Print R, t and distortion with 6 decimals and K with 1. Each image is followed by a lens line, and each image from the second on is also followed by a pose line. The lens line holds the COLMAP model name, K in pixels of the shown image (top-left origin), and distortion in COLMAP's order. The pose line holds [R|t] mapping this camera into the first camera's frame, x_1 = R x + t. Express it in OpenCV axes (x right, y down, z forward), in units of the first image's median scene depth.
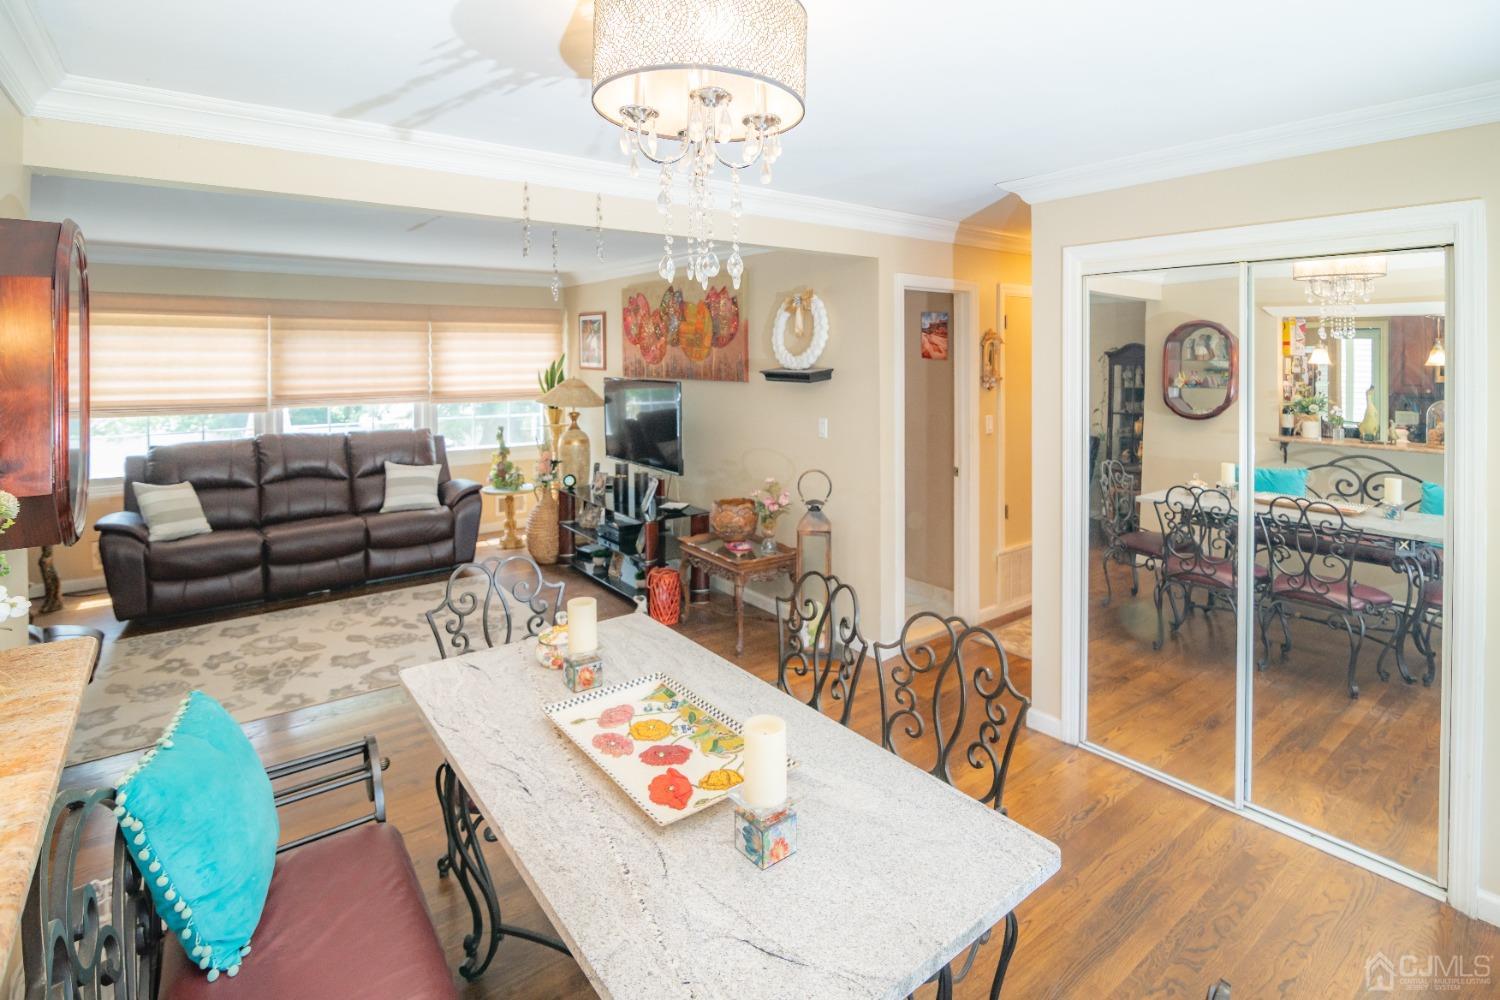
lens RADIAL K [[725.2, 0, 750.0], [0, 725.2, 500.0], [0, 0, 1]] dist [-0.000695, -0.000088]
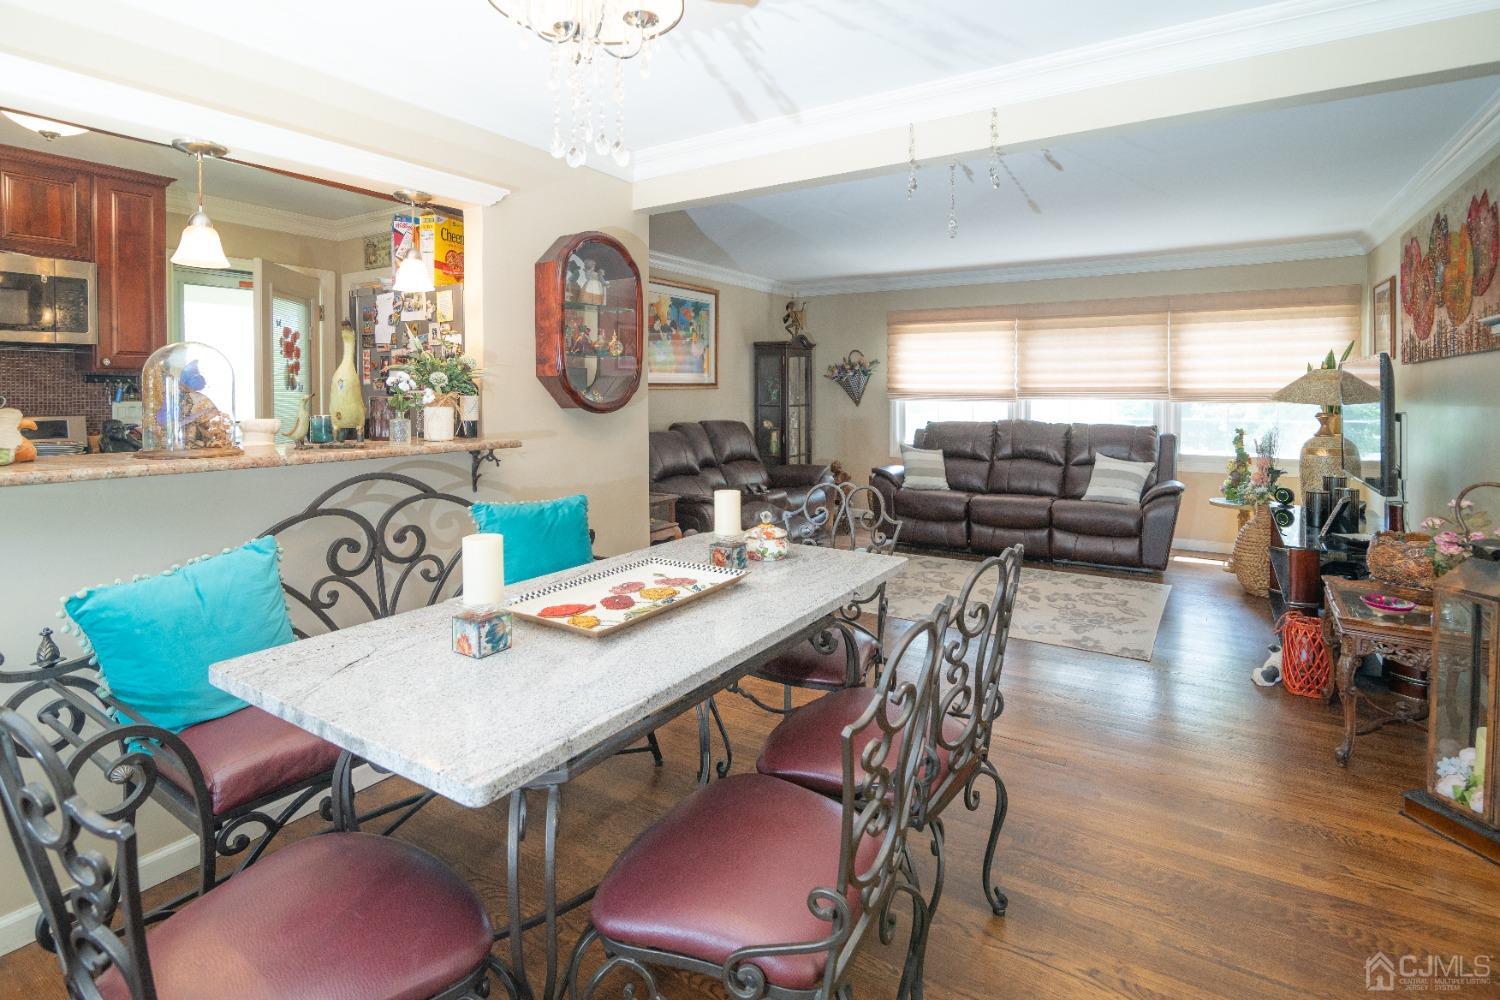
lens RADIAL K [[671.5, 0, 750.0], [0, 671.5, 500.0], [0, 0, 1]] dist [0.000135, 0.000053]
pose [[0.387551, 0.154841, -0.908751, 0.196114], [-0.176001, 0.980087, 0.091937, 0.012639], [0.904891, 0.124310, 0.407086, 0.170184]]
